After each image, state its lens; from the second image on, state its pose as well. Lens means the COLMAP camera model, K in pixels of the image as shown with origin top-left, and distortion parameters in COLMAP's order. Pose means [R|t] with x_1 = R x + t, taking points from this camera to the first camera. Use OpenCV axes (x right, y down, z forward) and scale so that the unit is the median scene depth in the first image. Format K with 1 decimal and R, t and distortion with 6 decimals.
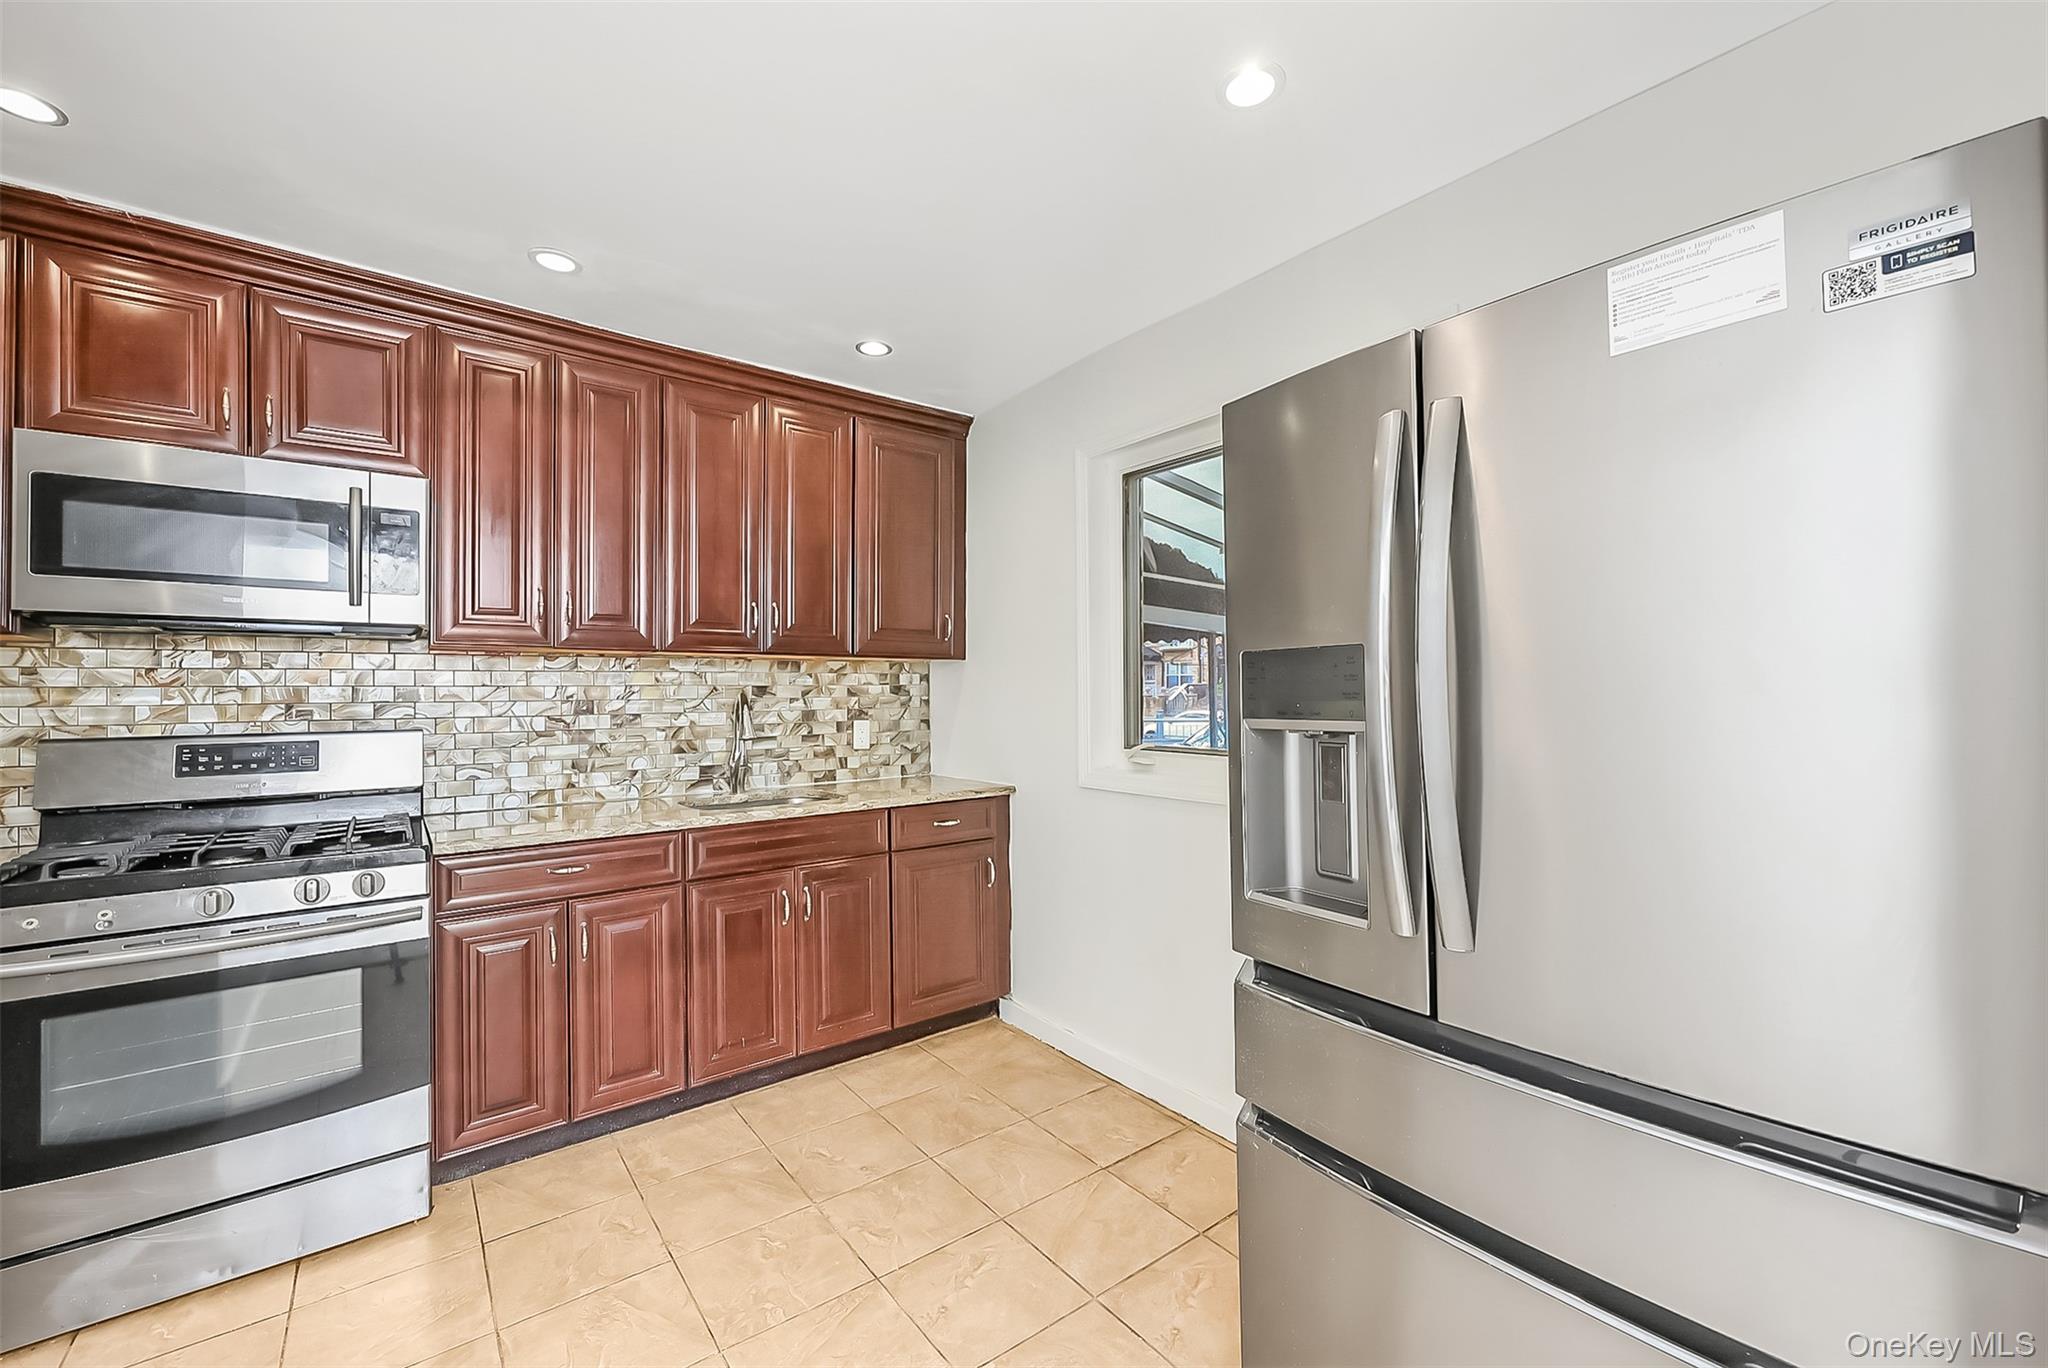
lens RADIAL K [[835.0, 0, 1031.2], [0, 835.0, 681.6], [0, 0, 1]] dist [-0.000785, 0.000040]
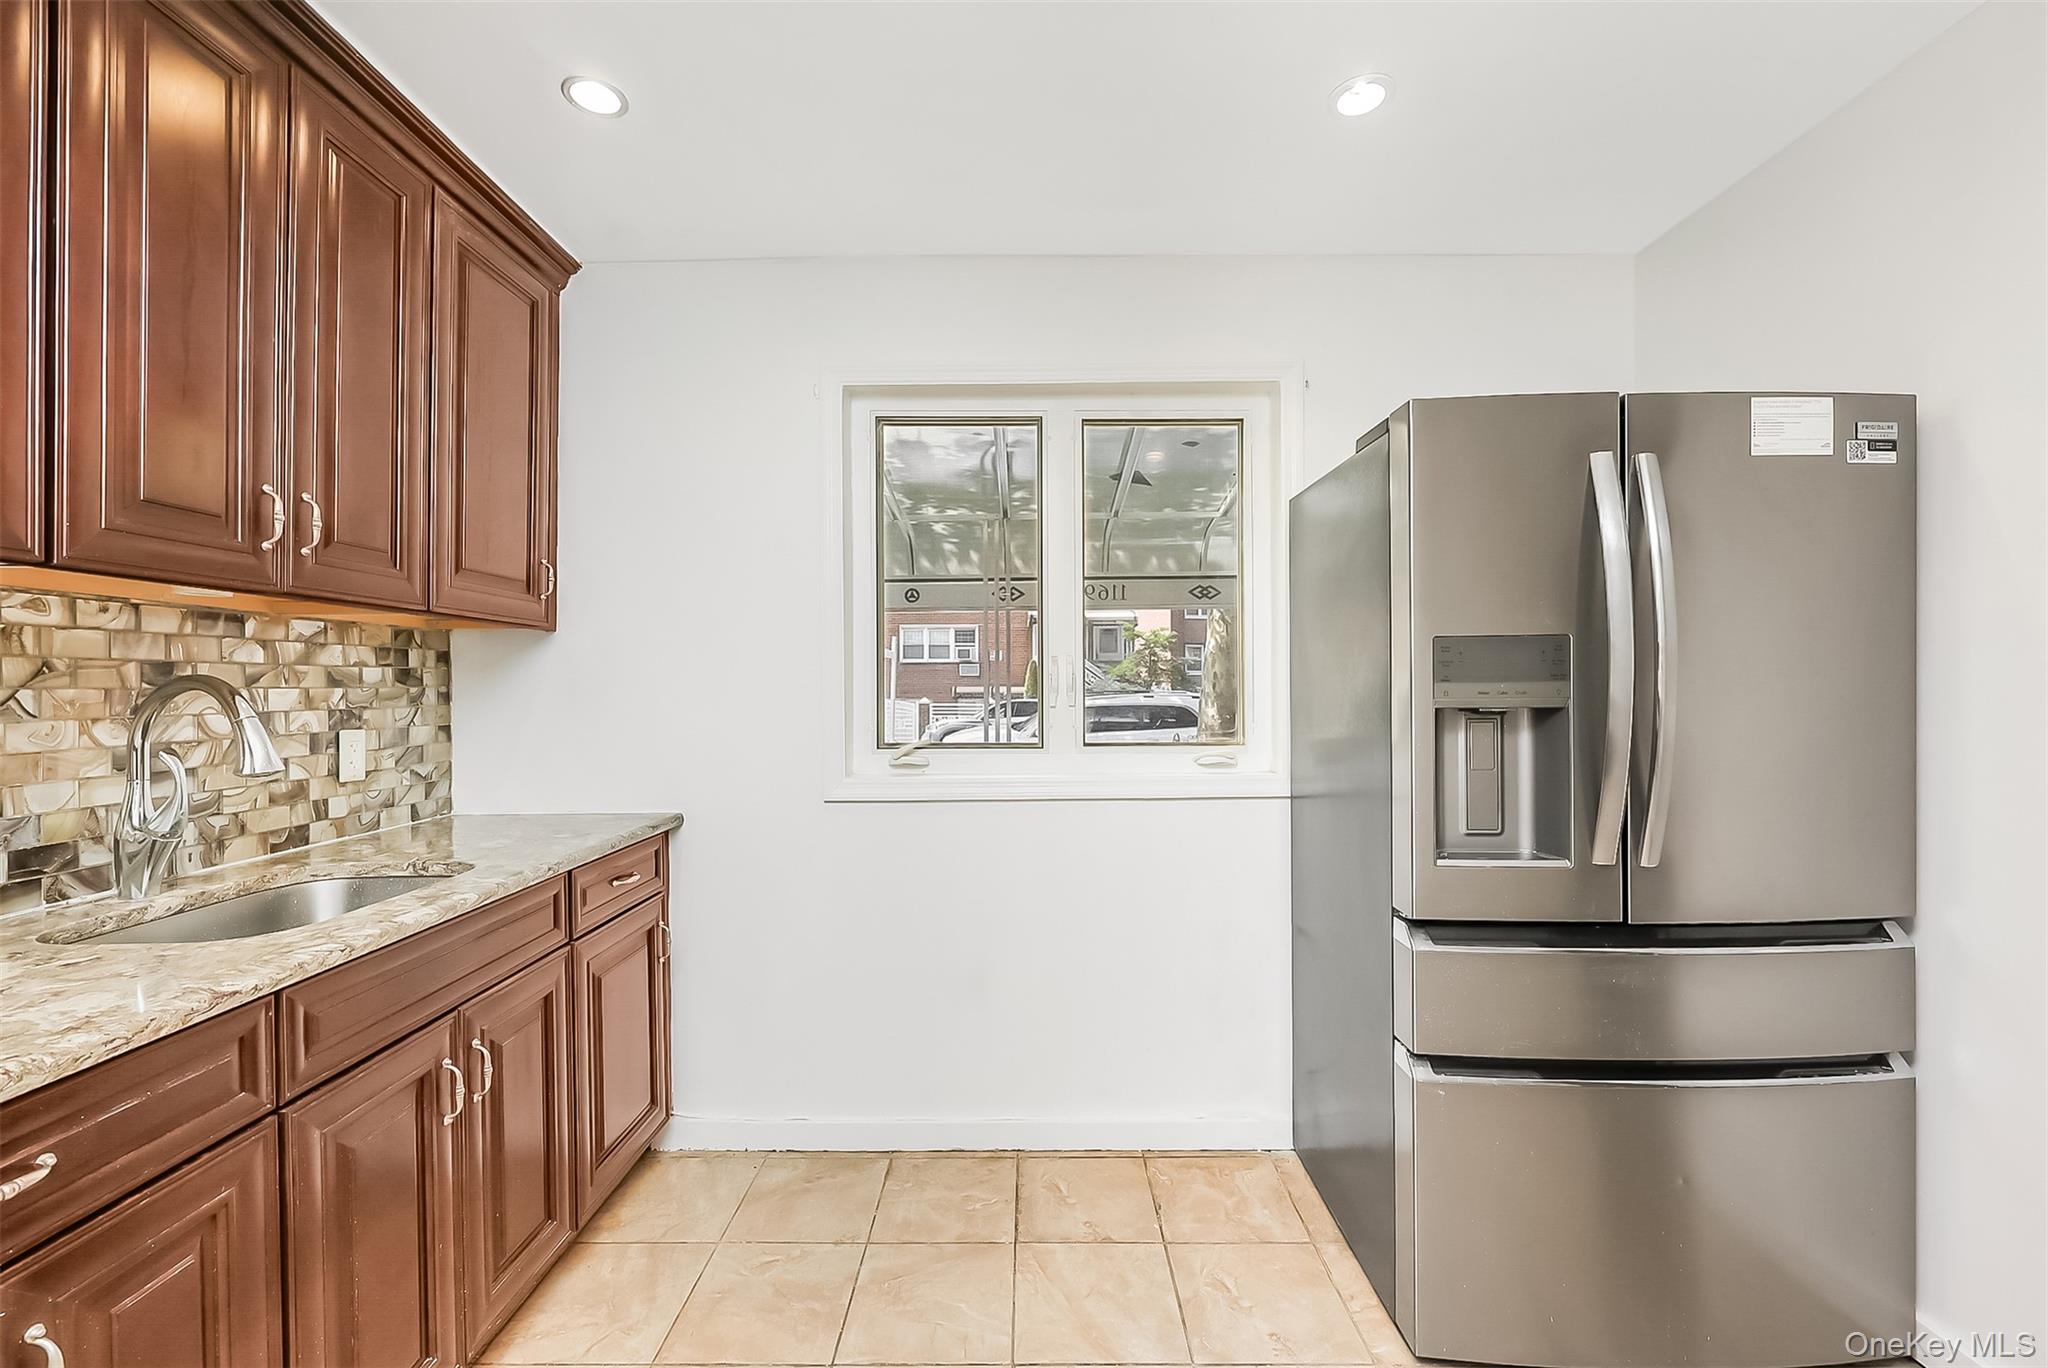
lens RADIAL K [[835.0, 0, 1038.8], [0, 835.0, 689.4], [0, 0, 1]] dist [-0.000785, 0.000040]
pose [[0.611974, 0.000868, 0.790877, -0.366633], [-0.009599, 0.999934, 0.006330, 0.011833], [-0.790819, -0.011465, 0.611942, 0.304838]]
